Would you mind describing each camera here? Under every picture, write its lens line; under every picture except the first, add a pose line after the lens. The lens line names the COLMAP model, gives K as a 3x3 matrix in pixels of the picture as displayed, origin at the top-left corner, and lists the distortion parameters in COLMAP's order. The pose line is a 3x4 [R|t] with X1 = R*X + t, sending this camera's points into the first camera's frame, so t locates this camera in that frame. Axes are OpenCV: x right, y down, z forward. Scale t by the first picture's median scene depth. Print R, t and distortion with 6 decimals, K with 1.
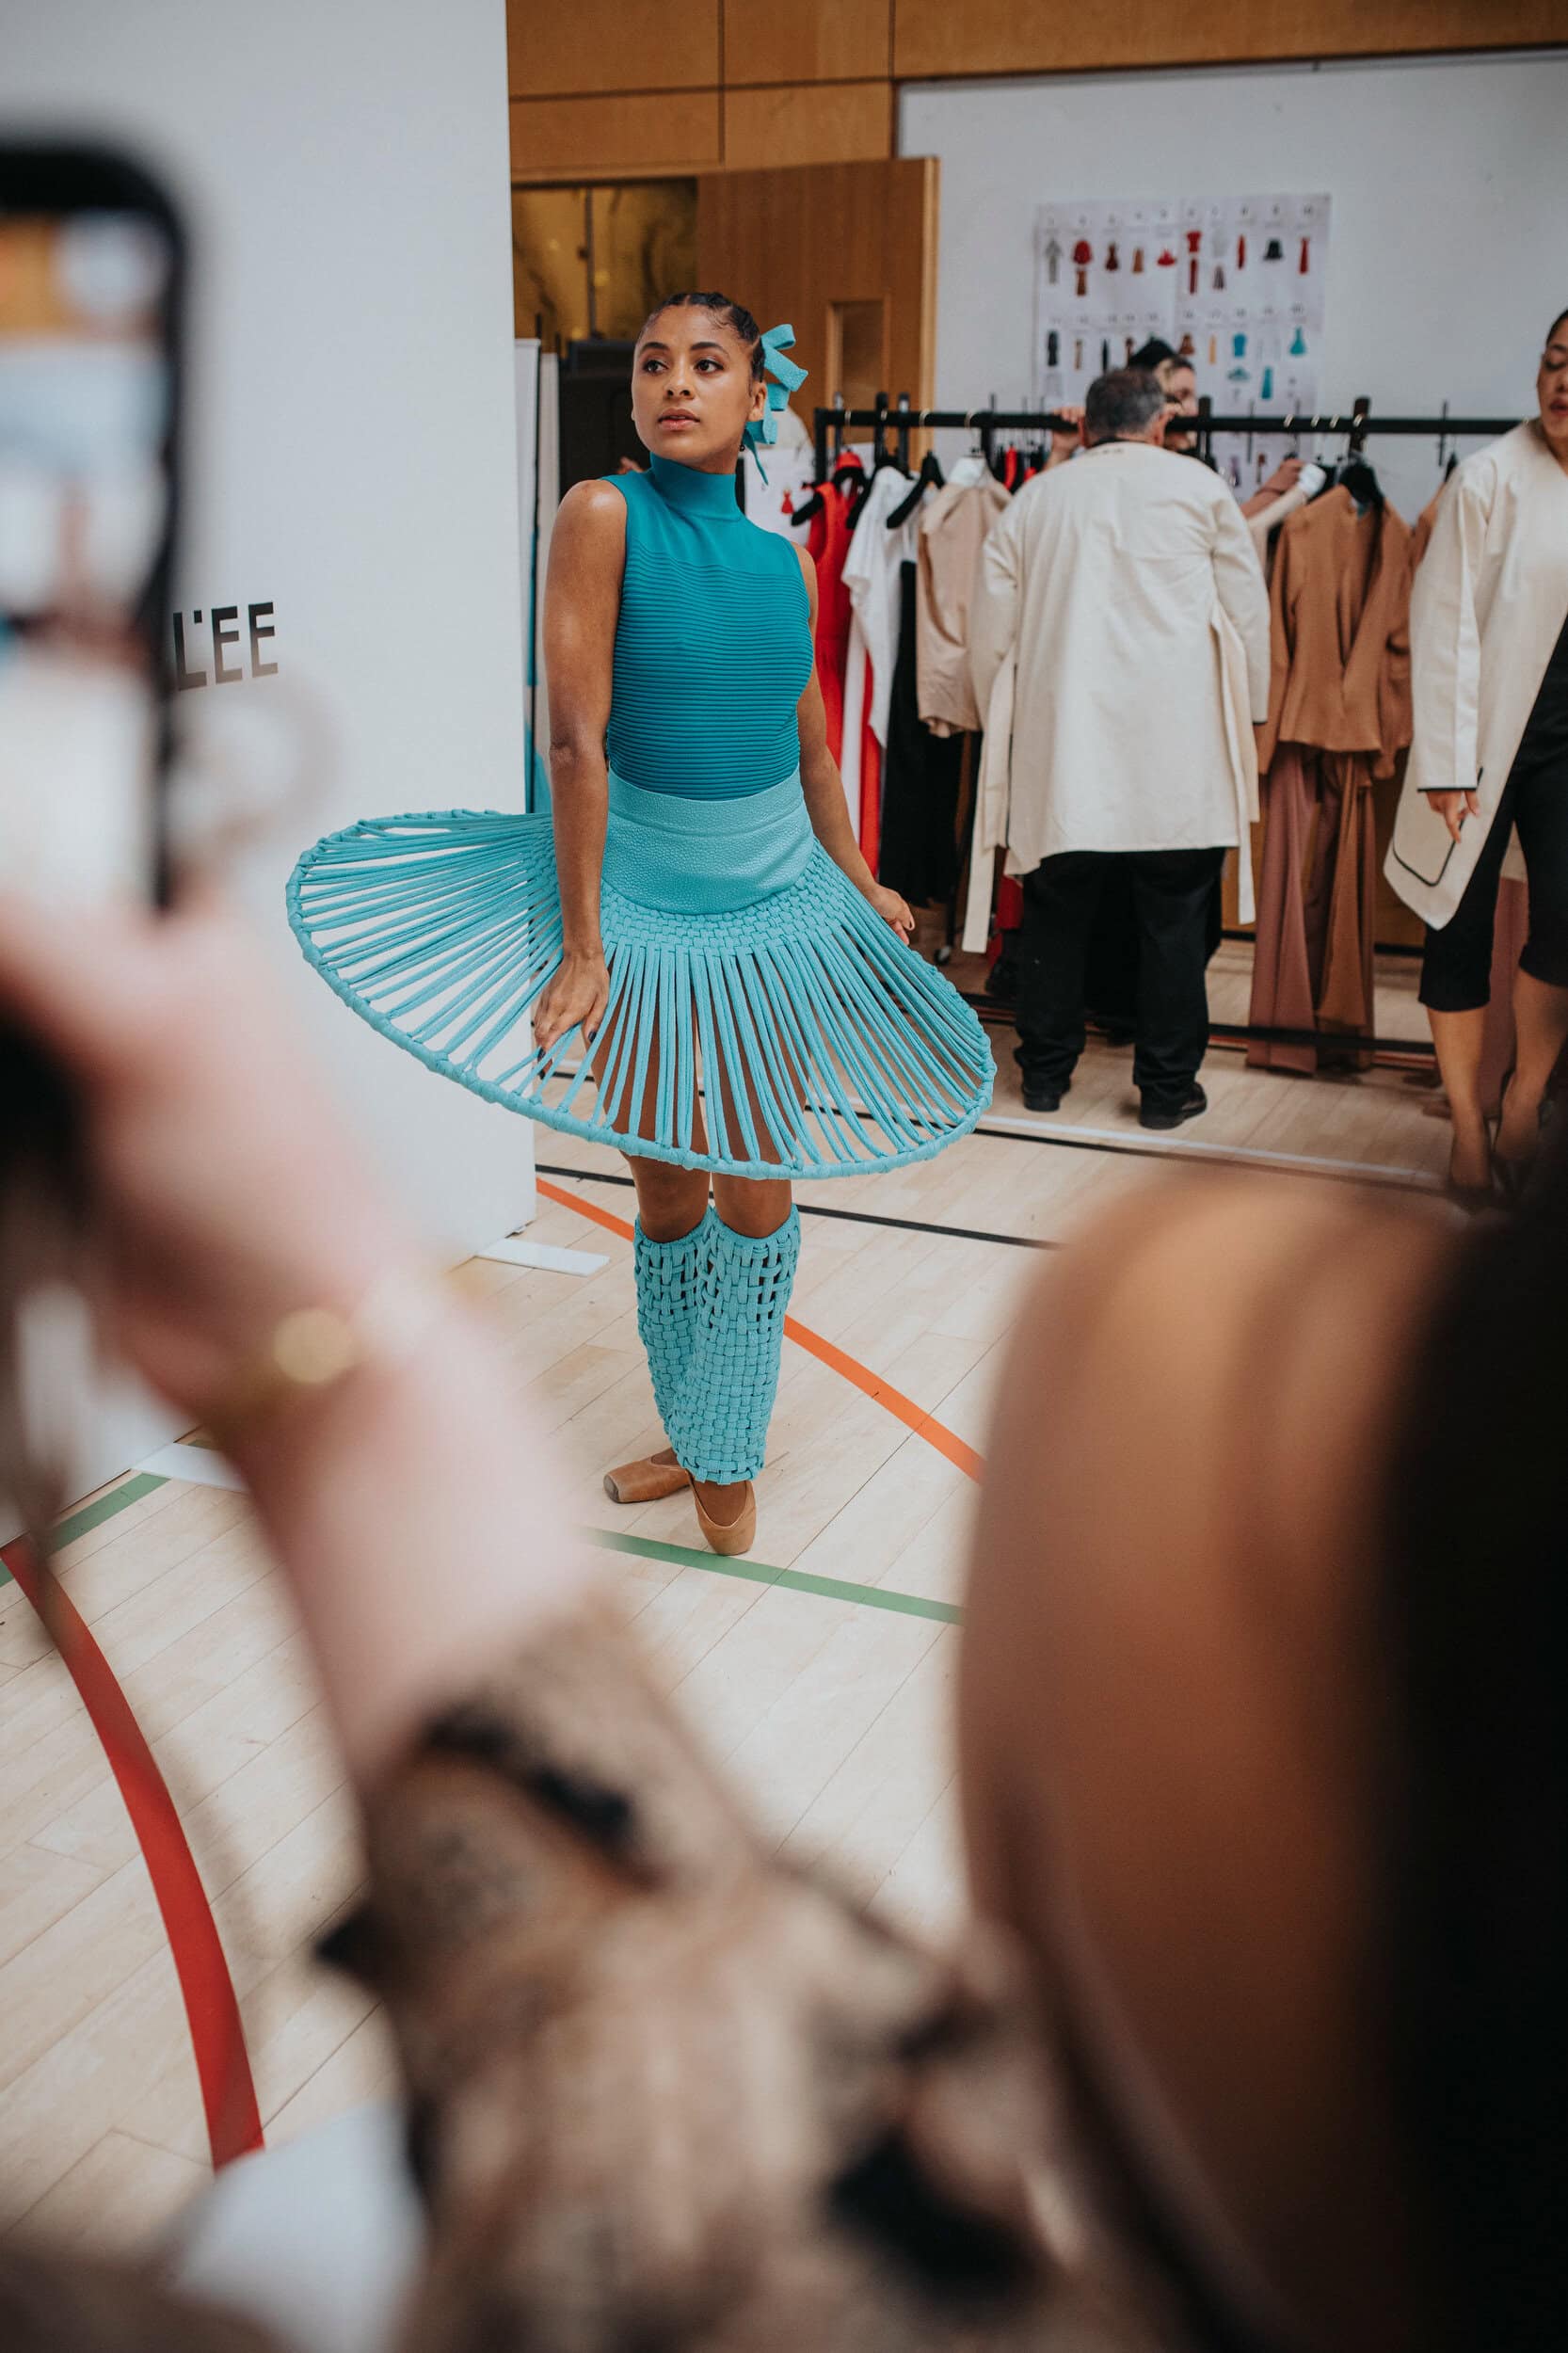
lens RADIAL K [[2233.0, 0, 784.0], [0, 2233.0, 1176.5], [0, 0, 1]] dist [-0.058547, 0.086383]
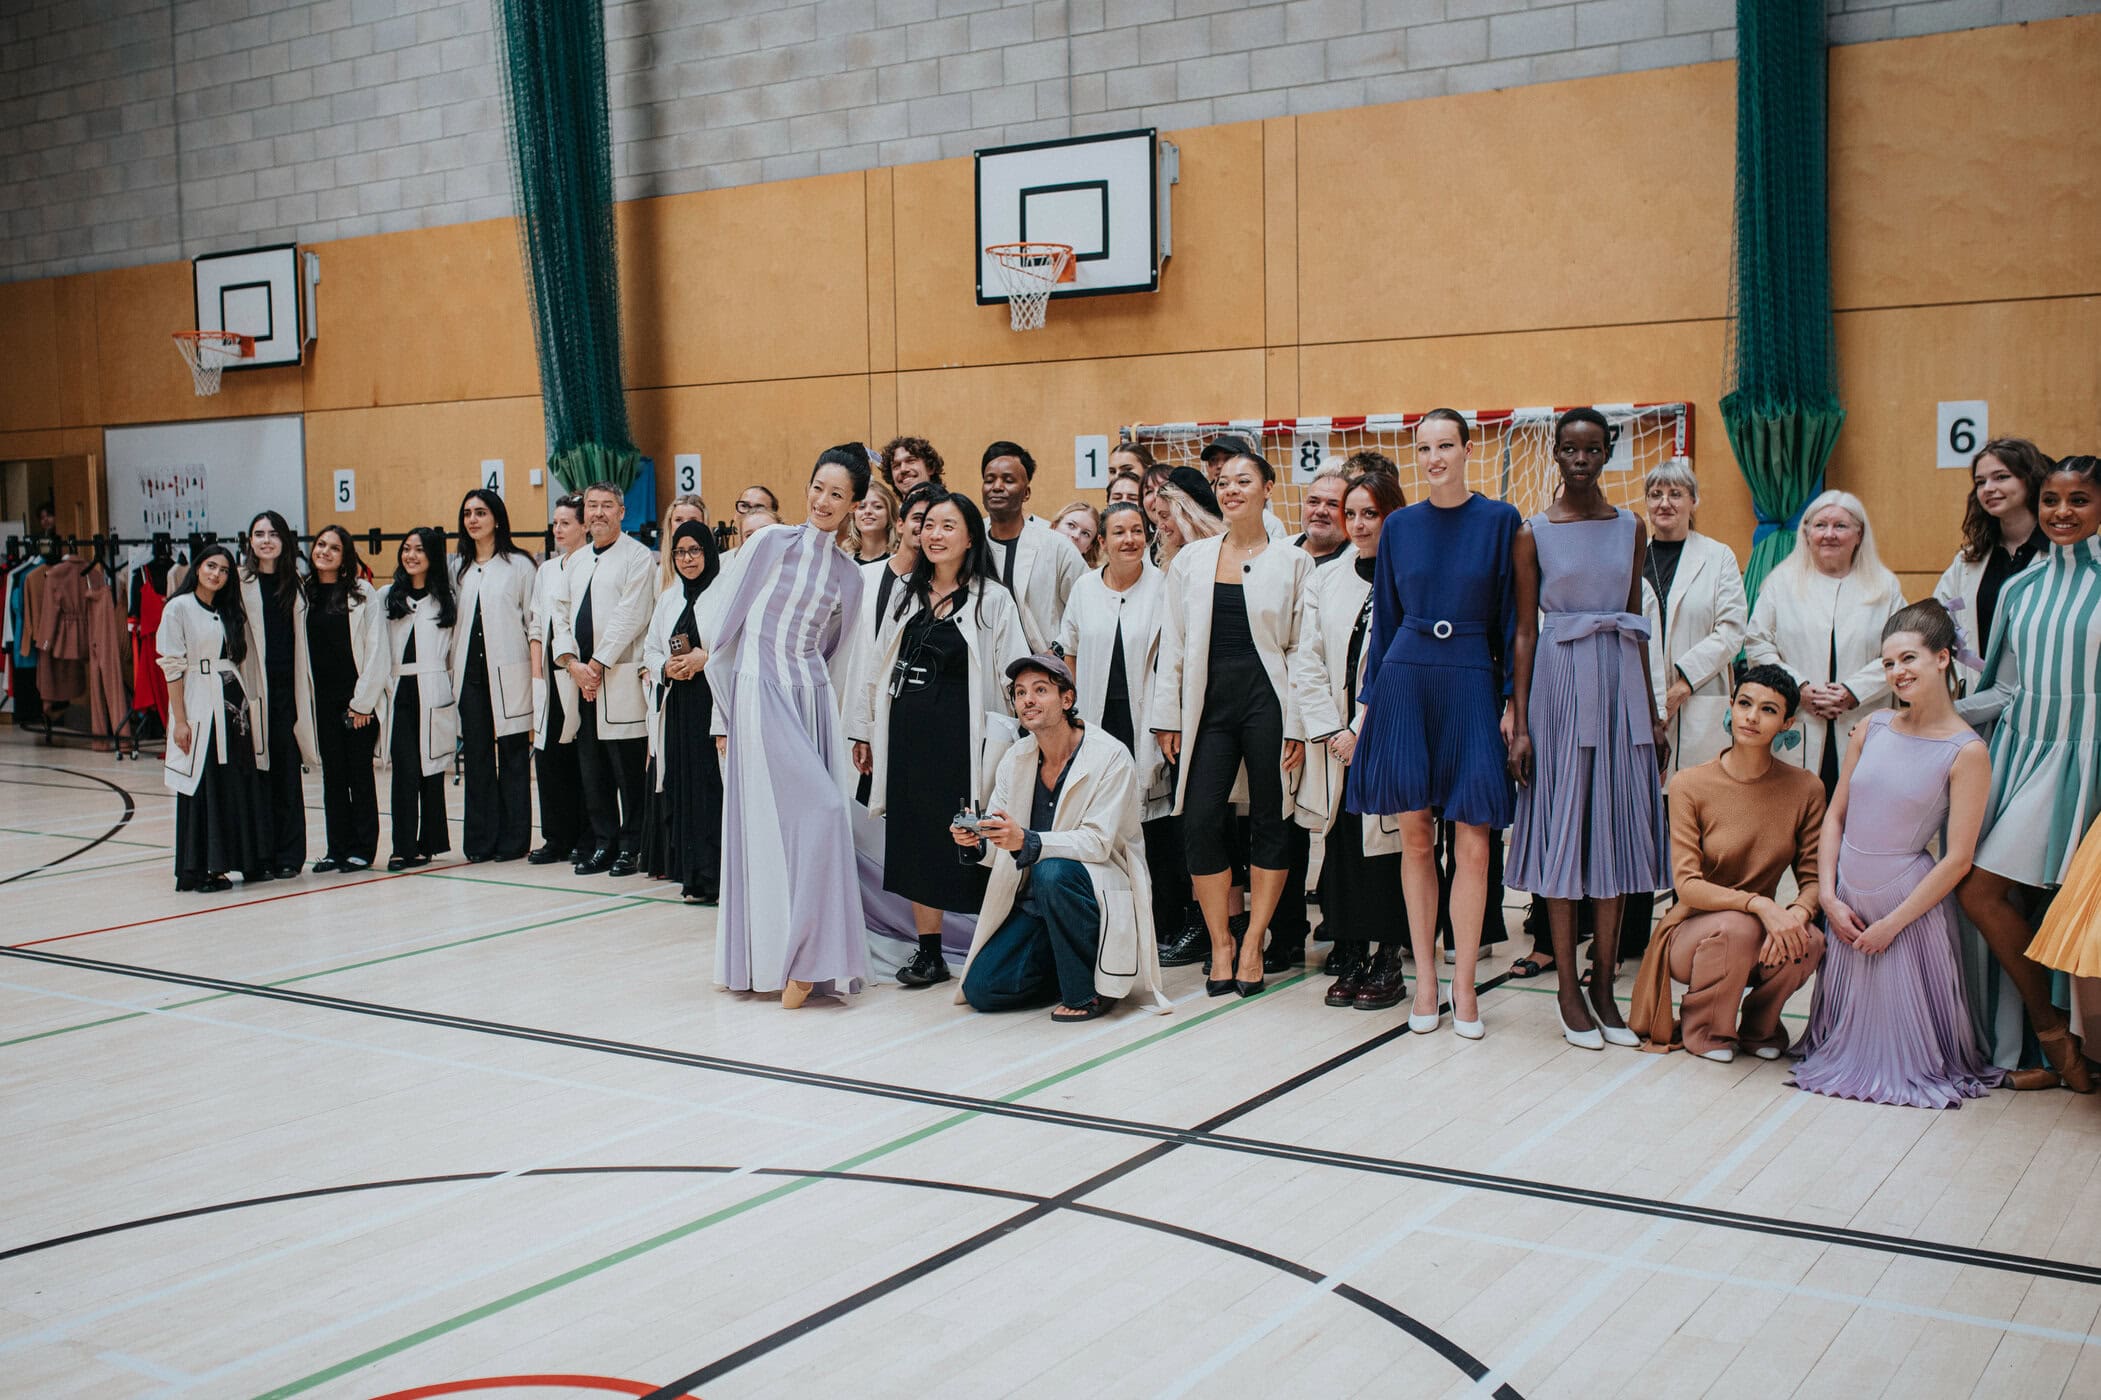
lens RADIAL K [[2234.8, 0, 959.7], [0, 2234.8, 701.9], [0, 0, 1]] dist [-0.041141, 0.060696]
pose [[0.984966, -0.011808, -0.172347, 1.639741], [-0.030870, 0.969572, -0.242851, 0.503838], [0.169970, 0.244520, 0.954631, -1.449672]]
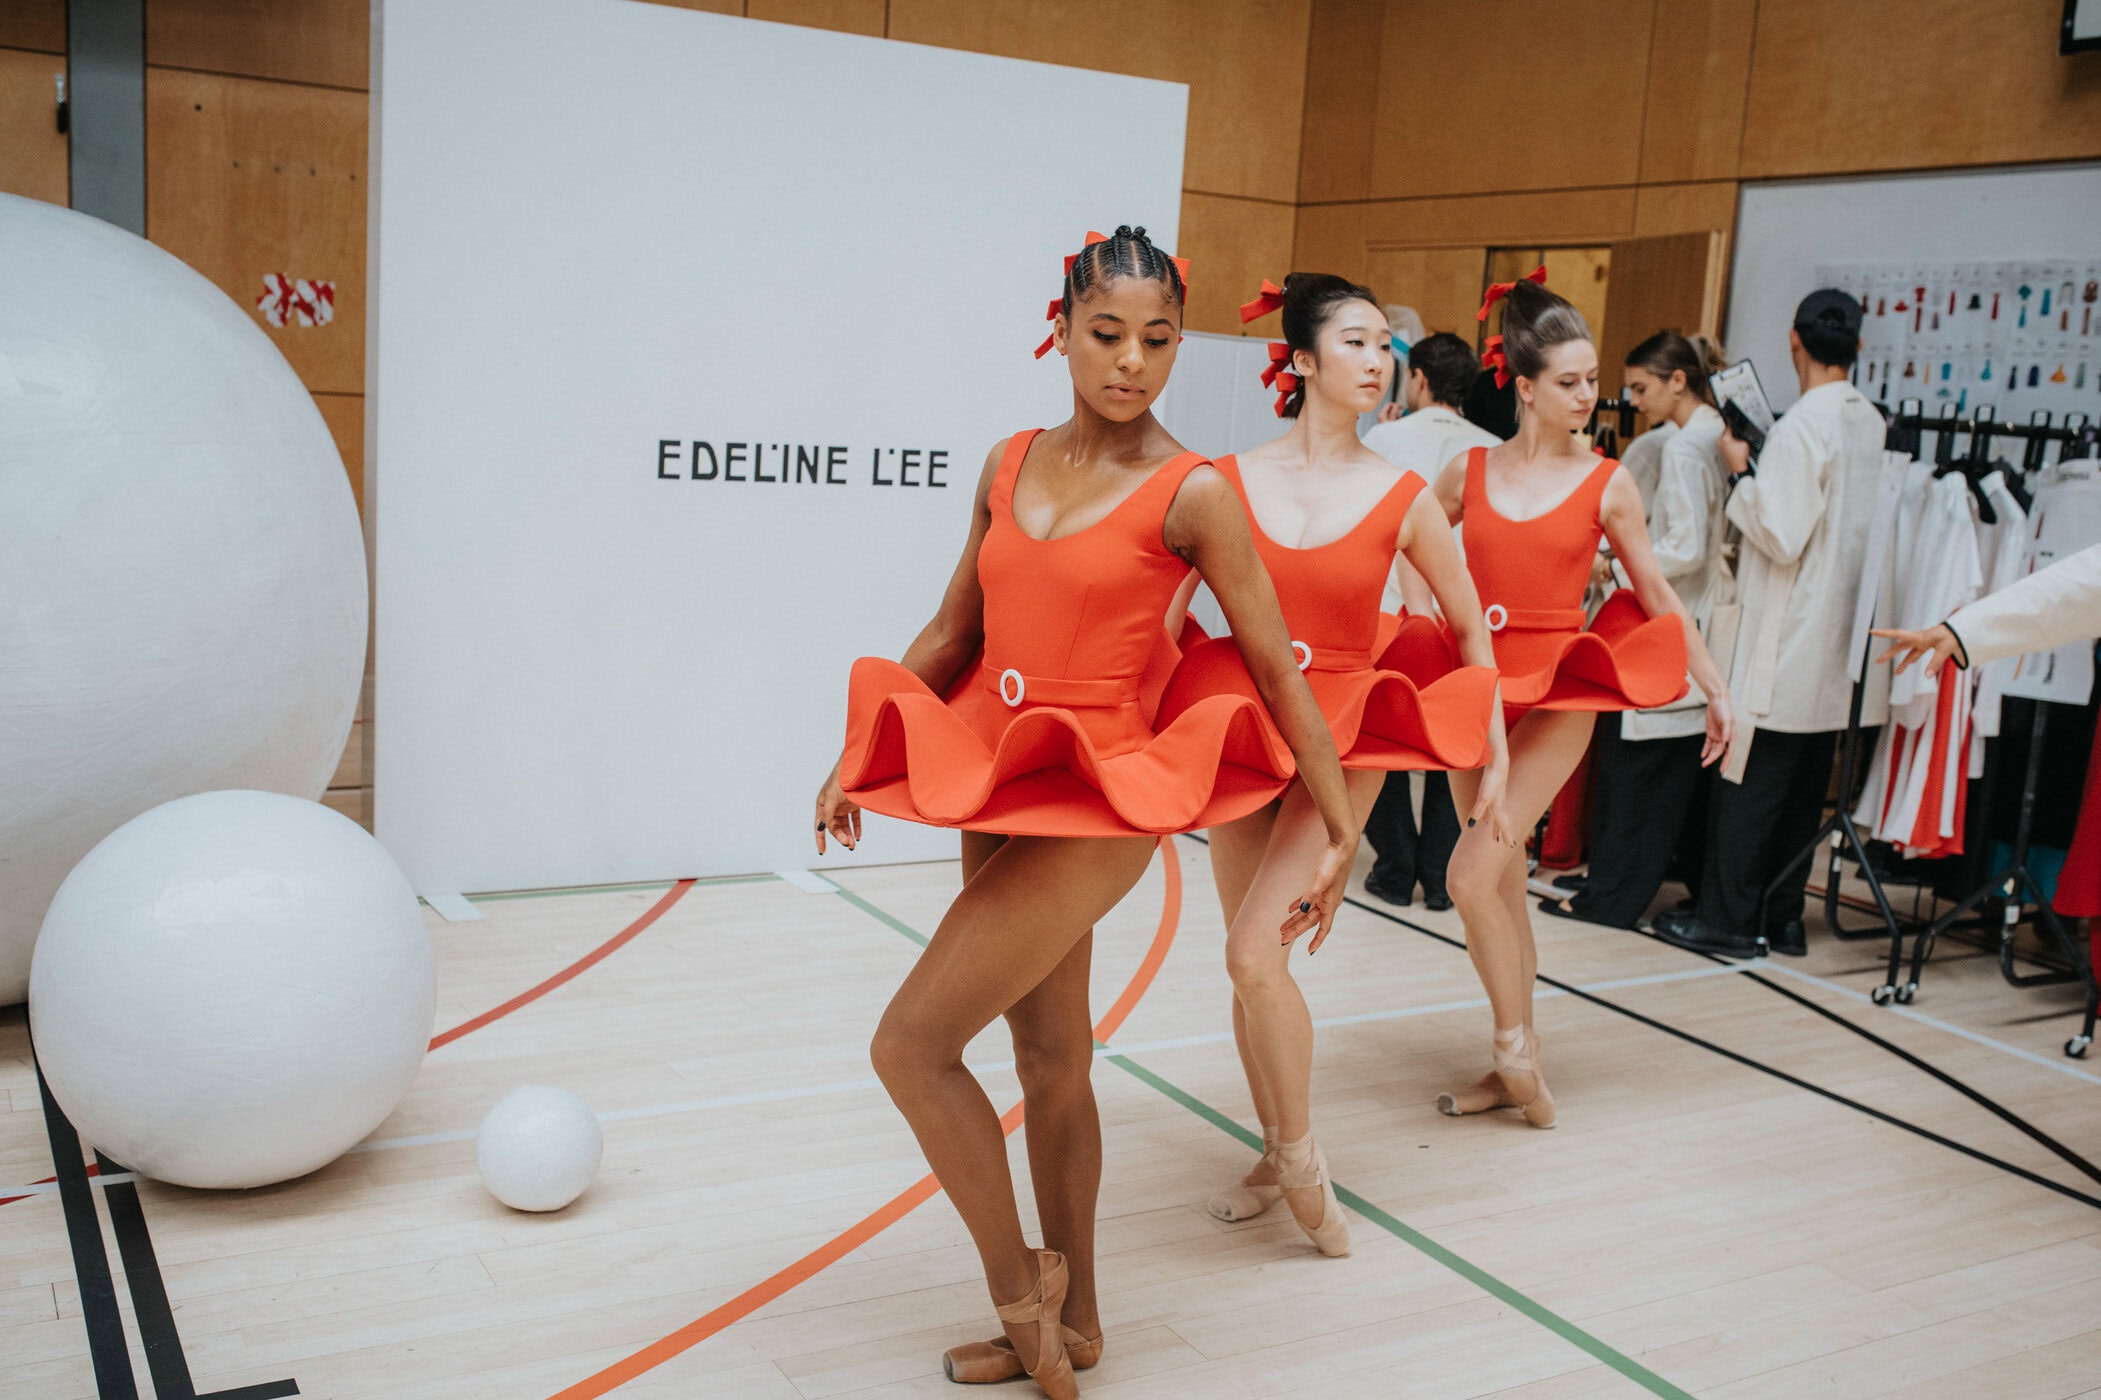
lens RADIAL K [[1993.8, 0, 1050.5], [0, 1993.8, 700.0], [0, 0, 1]] dist [-0.058547, 0.086383]
pose [[0.808251, 0.139727, -0.572021, 0.469943], [-0.245697, 0.962858, -0.111968, 0.067142], [0.535130, 0.231042, 0.812561, -0.172441]]
